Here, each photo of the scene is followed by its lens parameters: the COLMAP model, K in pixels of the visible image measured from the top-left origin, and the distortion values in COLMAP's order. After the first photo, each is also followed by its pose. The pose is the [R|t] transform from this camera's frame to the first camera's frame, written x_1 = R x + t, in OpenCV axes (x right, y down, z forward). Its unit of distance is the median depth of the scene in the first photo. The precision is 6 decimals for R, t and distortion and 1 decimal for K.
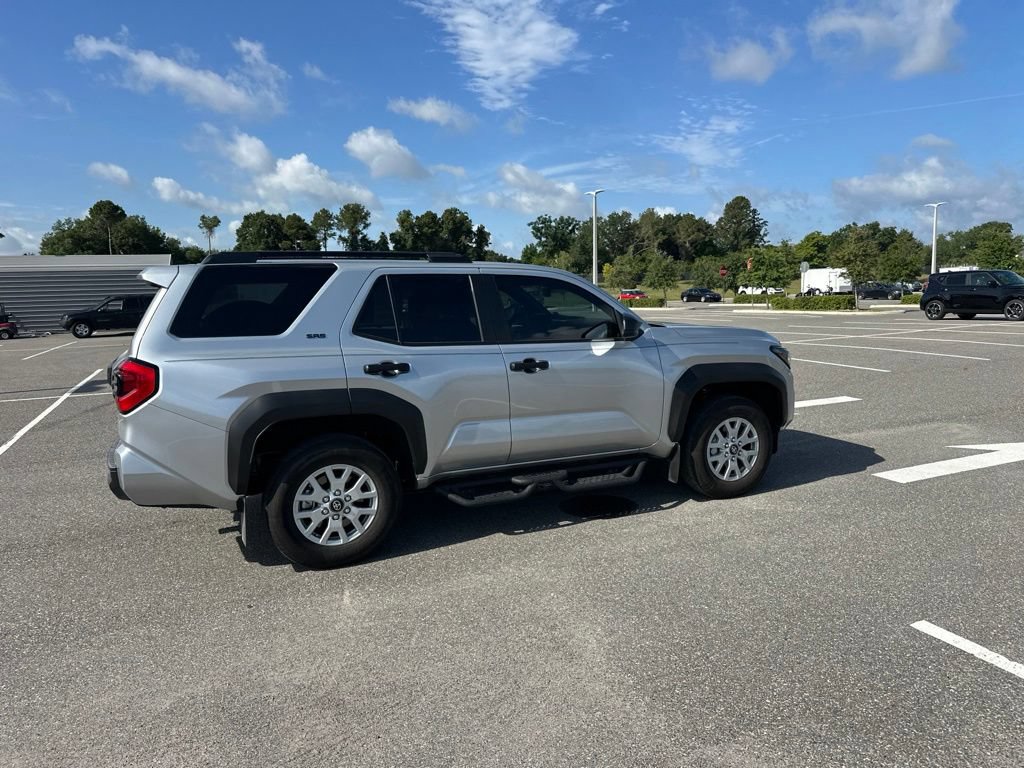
lens RADIAL K [[721.9, 0, 522.5], [0, 721.9, 368.8], [0, 0, 1]] dist [0.048510, -0.060440]
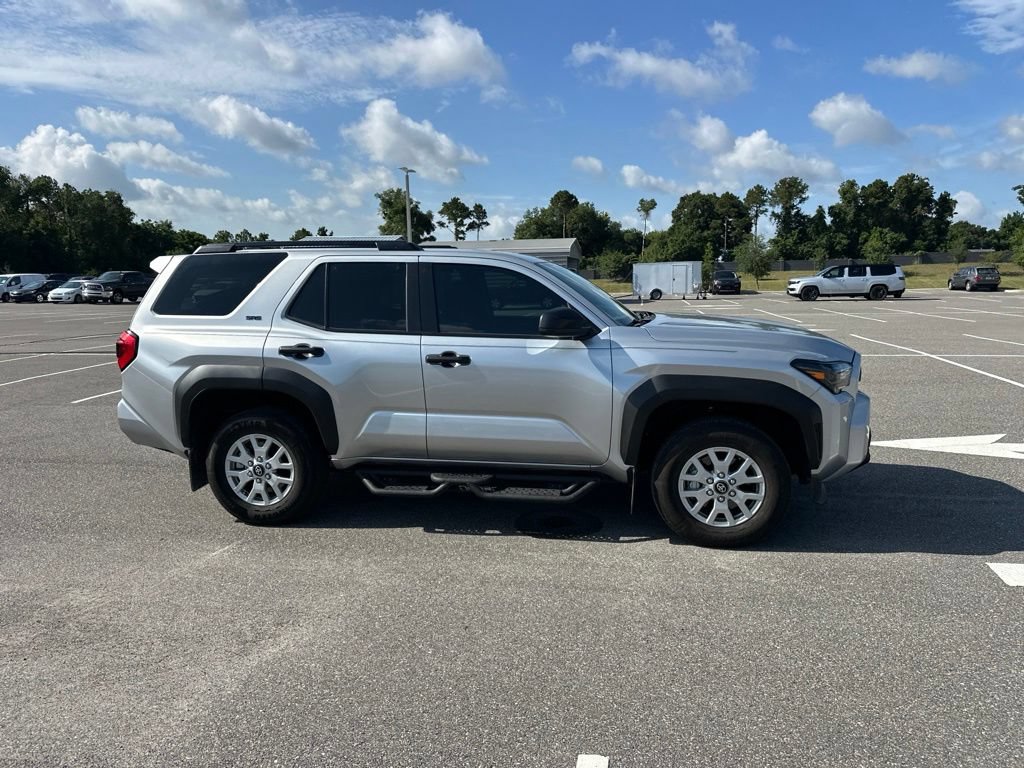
lens RADIAL K [[721.9, 0, 518.8], [0, 721.9, 377.6], [0, 0, 1]] dist [0.048510, -0.060440]
pose [[0.827696, 0.091766, -0.553623, 0.534254], [-0.069623, 0.995709, 0.060954, -0.039320], [0.556842, -0.011907, 0.830533, 0.230854]]
